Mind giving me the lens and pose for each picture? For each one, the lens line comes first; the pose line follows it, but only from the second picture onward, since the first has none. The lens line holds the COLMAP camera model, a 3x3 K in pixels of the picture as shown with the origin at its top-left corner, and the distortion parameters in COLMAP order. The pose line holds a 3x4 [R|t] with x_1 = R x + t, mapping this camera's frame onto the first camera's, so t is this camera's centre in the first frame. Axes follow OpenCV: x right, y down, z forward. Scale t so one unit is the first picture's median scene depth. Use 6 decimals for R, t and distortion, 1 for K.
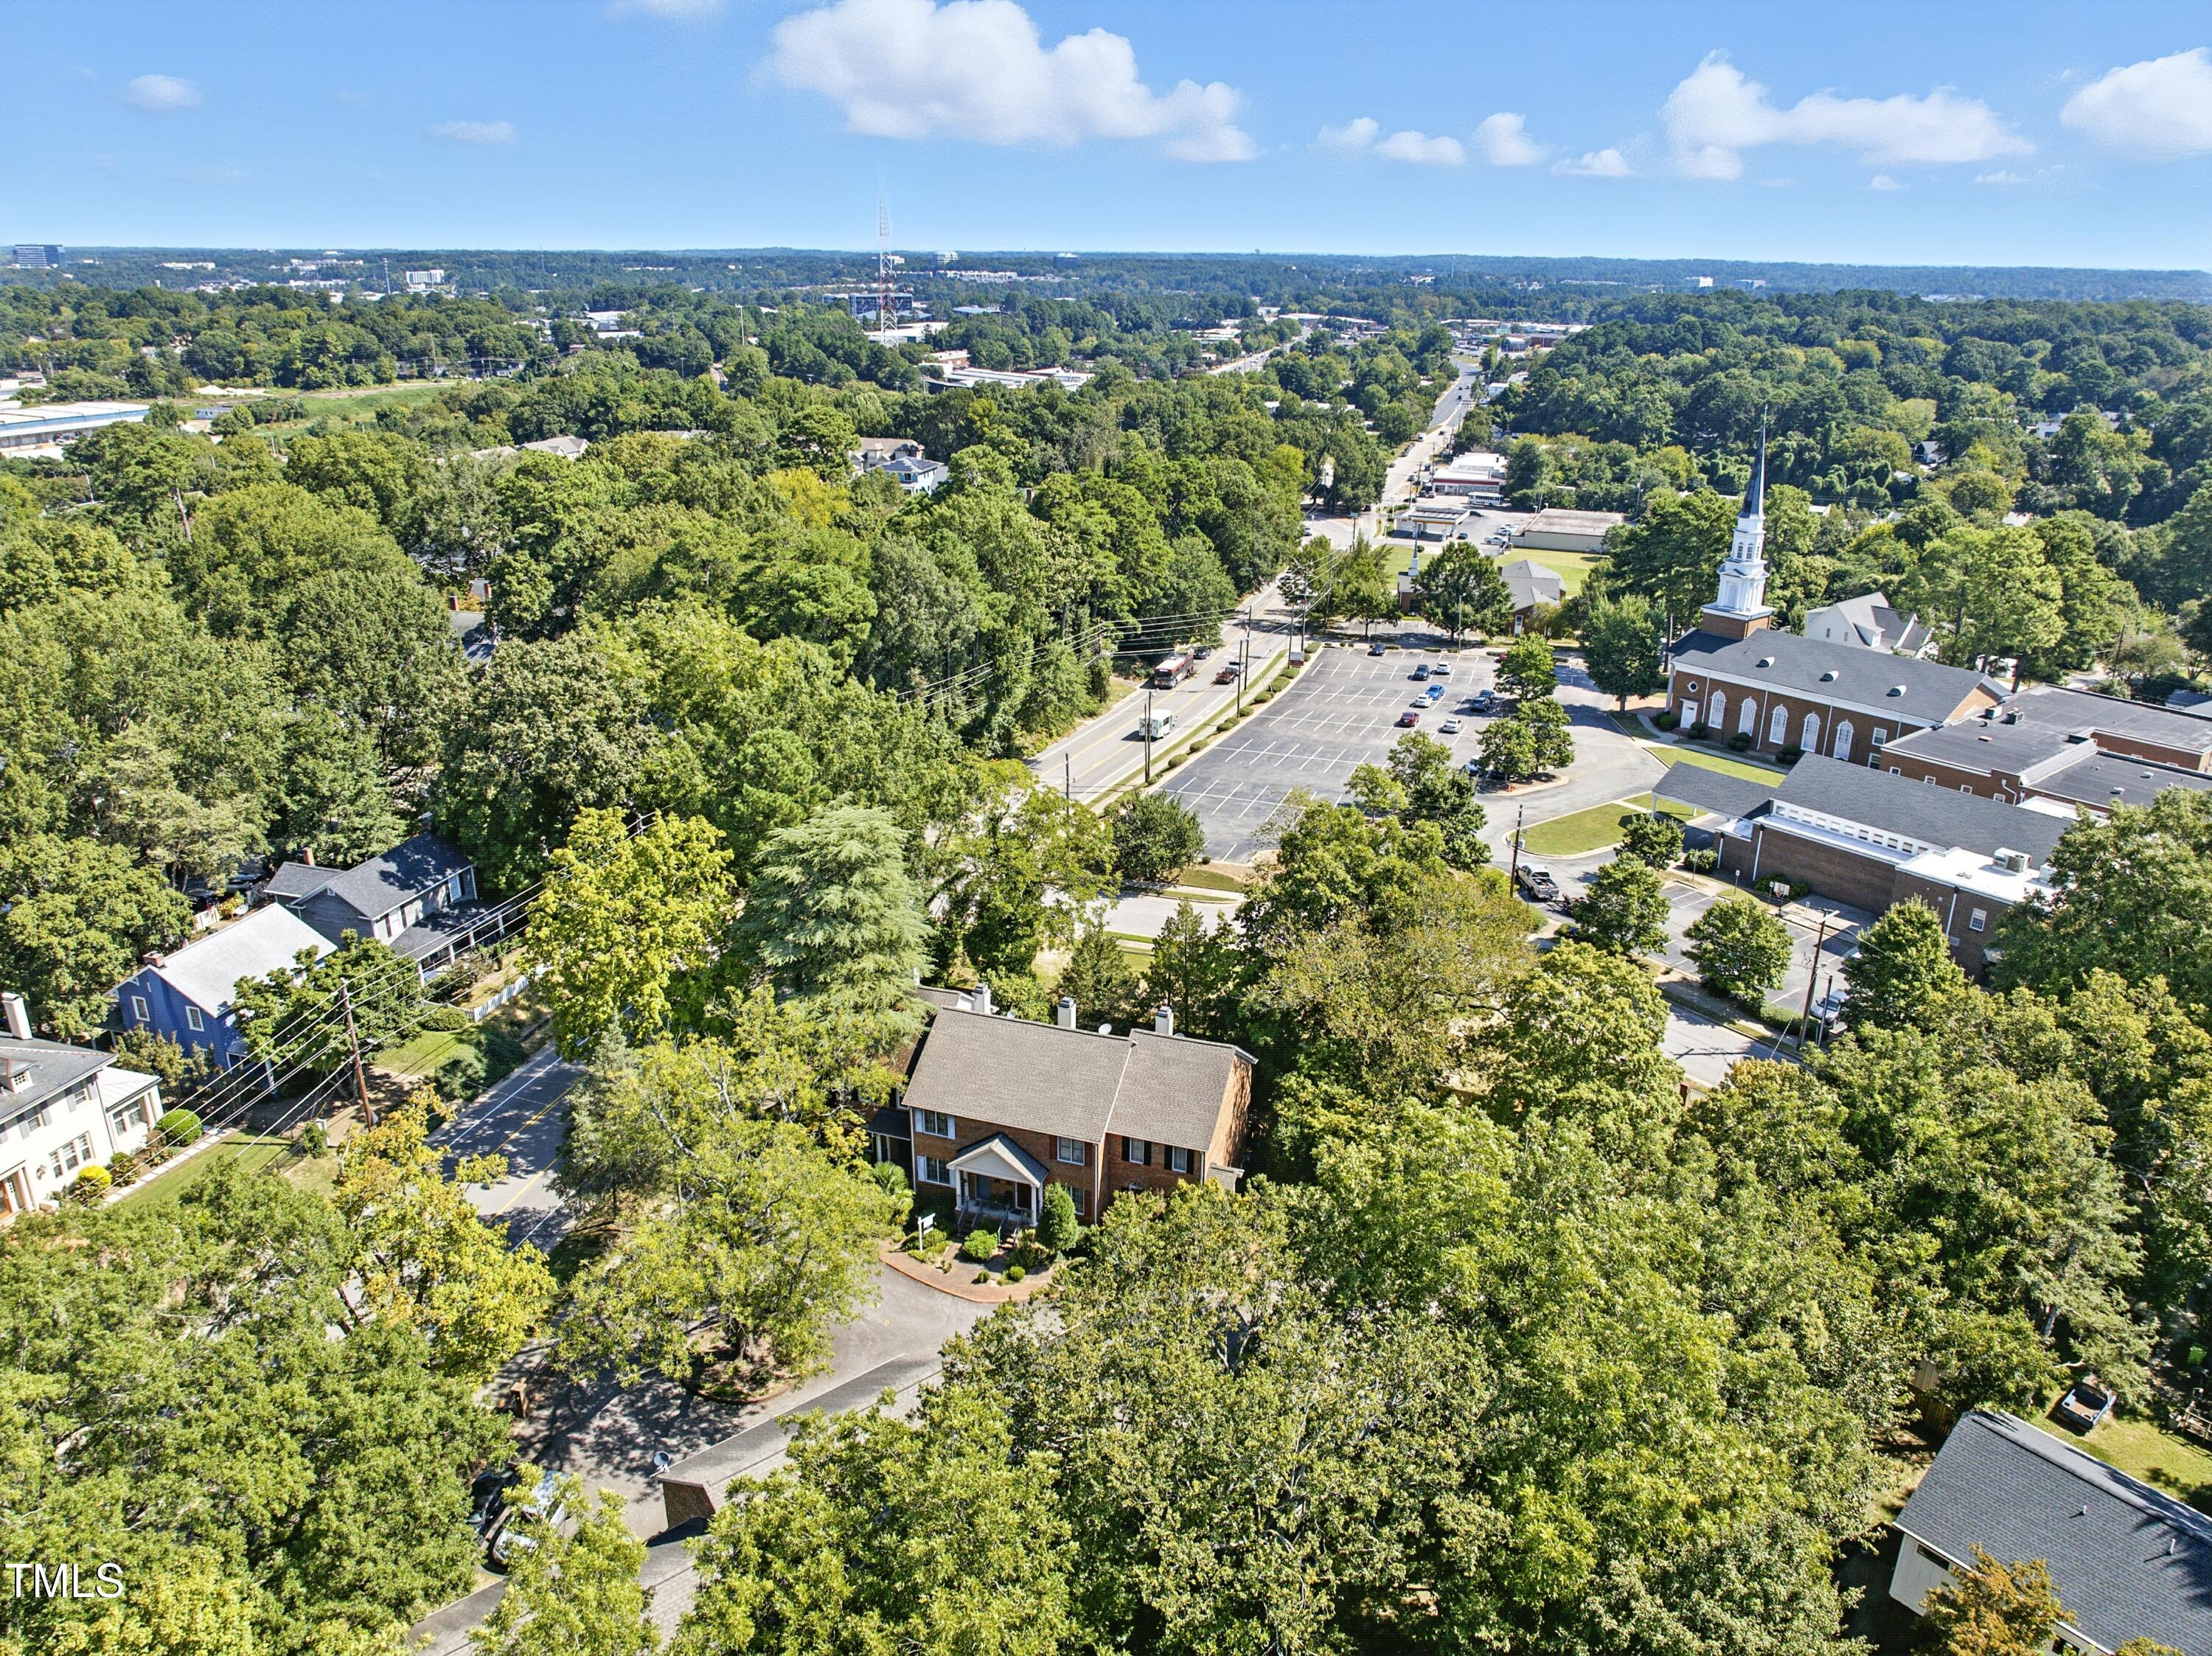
lens RADIAL K [[1568.0, 0, 1122.2], [0, 1568.0, 818.1], [0, 0, 1]] dist [-0.050044, 0.018956]
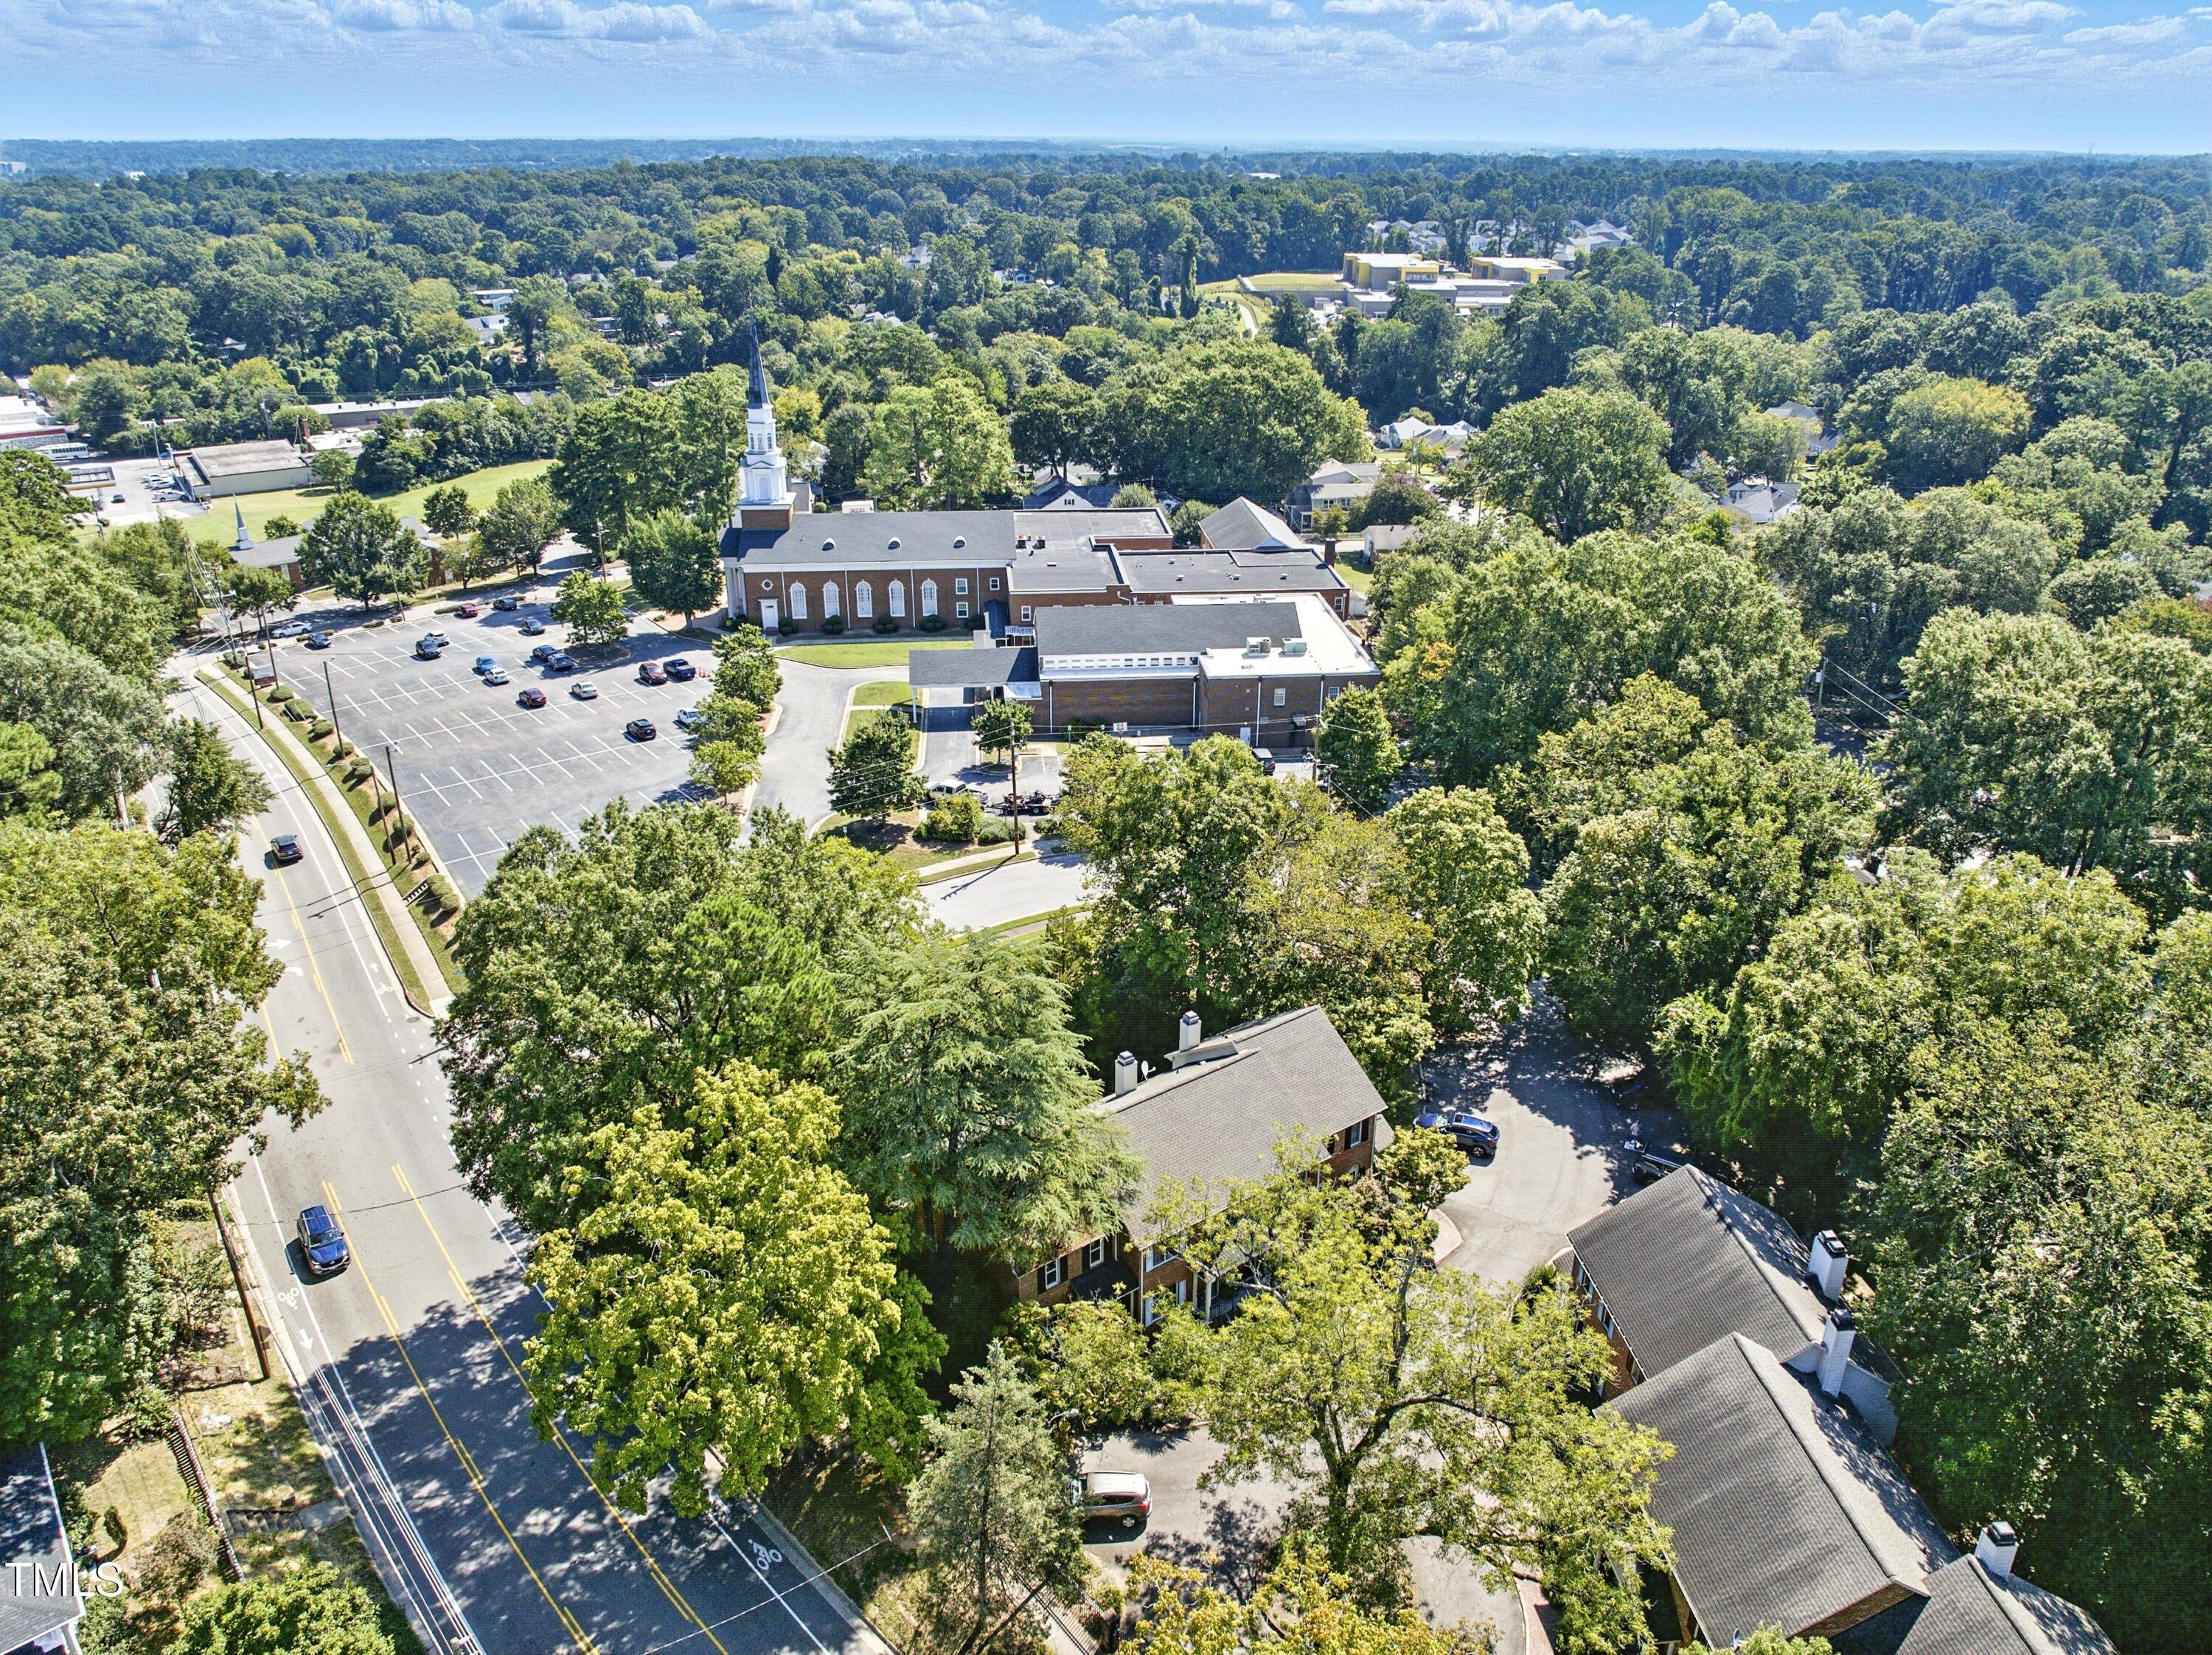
lens RADIAL K [[1568.3, 0, 1126.7], [0, 1568.3, 819.4], [0, 0, 1]] dist [-0.050044, 0.018956]
pose [[0.553947, -0.339117, 0.760357, -0.425258], [0.282451, 0.935669, 0.211530, -0.122393], [-0.783176, 0.097587, 0.614095, 0.303427]]
